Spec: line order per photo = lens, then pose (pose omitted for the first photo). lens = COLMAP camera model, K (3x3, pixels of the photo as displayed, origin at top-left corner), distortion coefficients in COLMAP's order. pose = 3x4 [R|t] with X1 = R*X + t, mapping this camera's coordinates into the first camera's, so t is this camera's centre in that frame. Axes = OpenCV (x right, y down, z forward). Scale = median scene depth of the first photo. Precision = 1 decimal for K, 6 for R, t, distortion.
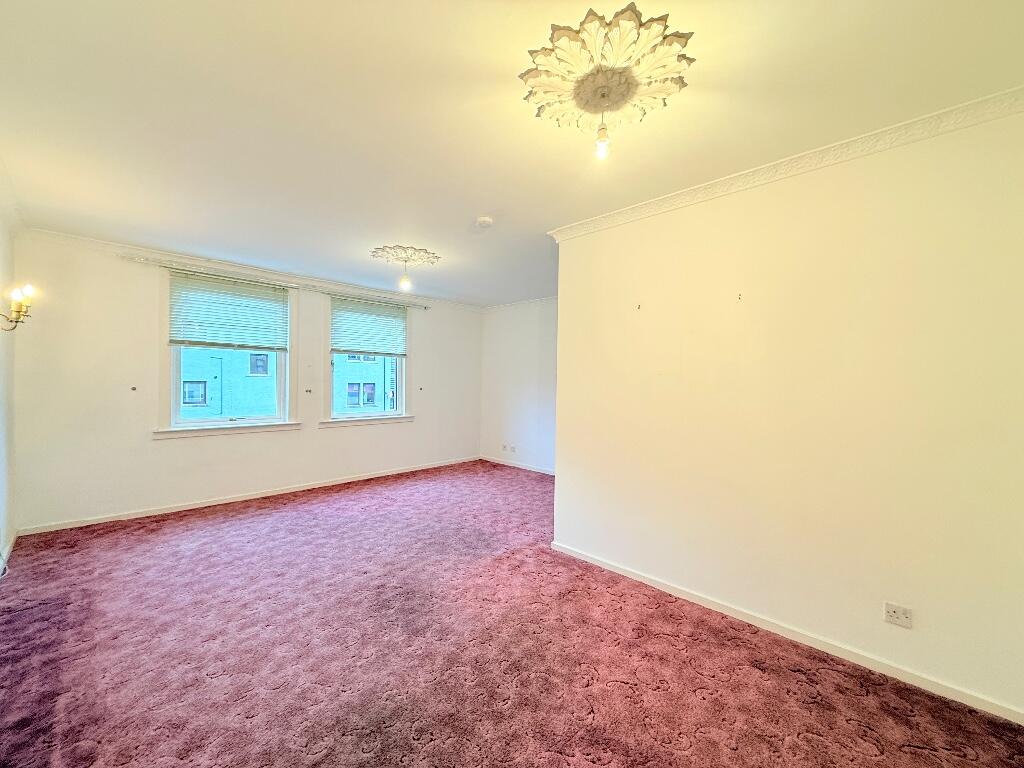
lens RADIAL K [[404.2, 0, 513.5], [0, 404.2, 383.6], [0, 0, 1]] dist [-0.010464, 0.002547]
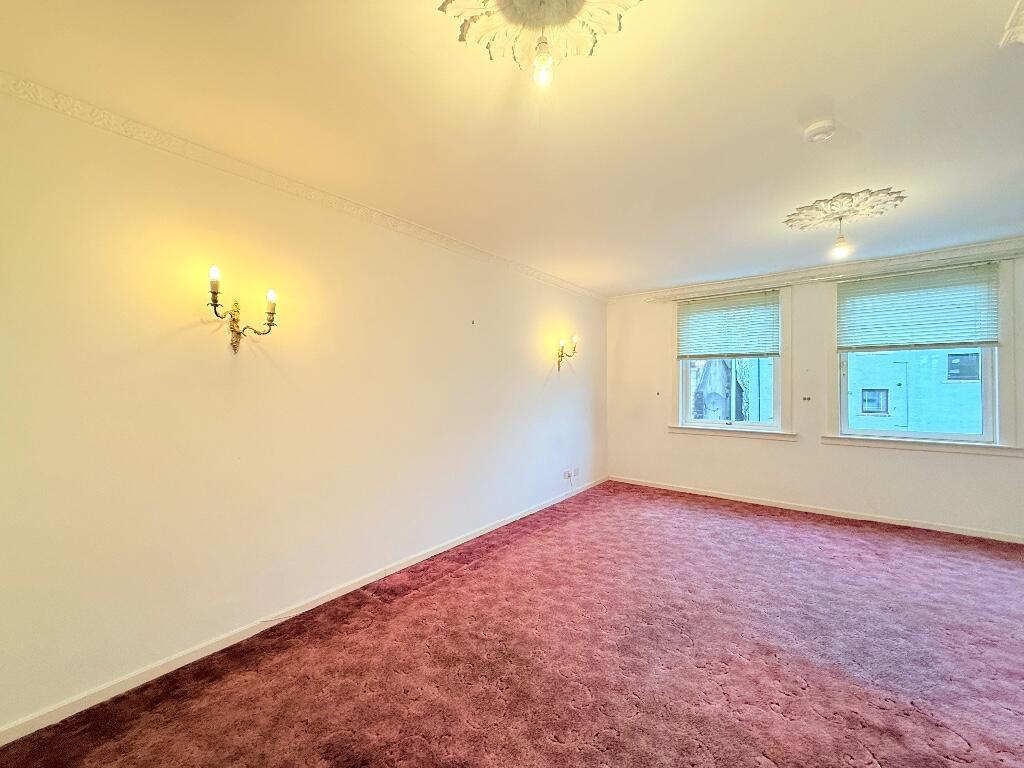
lens RADIAL K [[404.2, 0, 505.8], [0, 404.2, 384.2], [0, 0, 1]] dist [-0.010464, 0.002547]
pose [[0.076244, -0.019033, -0.996908, 0.429824], [0.001491, 0.999819, -0.018975, 0.004846], [0.997088, -0.000040, 0.076258, 0.398126]]
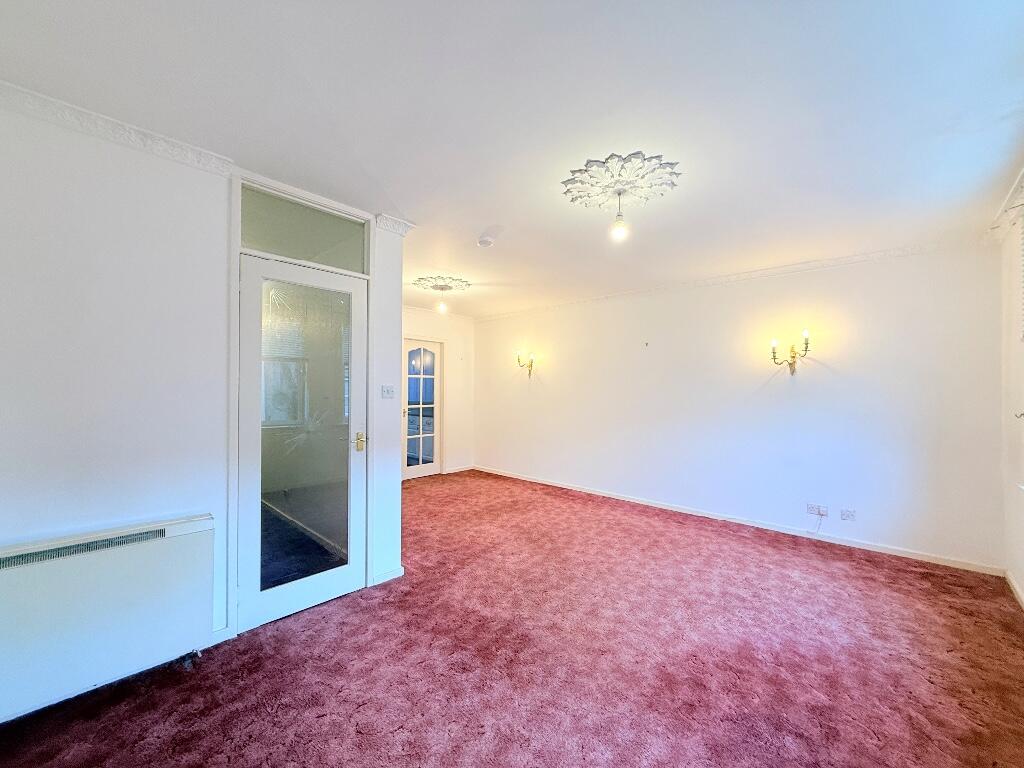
lens RADIAL K [[404.2, 0, 505.5], [0, 404.2, 385.6], [0, 0, 1]] dist [-0.010464, 0.002547]
pose [[-0.999826, -0.016228, 0.009194, -0.123032], [-0.016248, 0.999866, -0.002082, -0.018199], [-0.009159, -0.002231, -0.999956, 1.760529]]
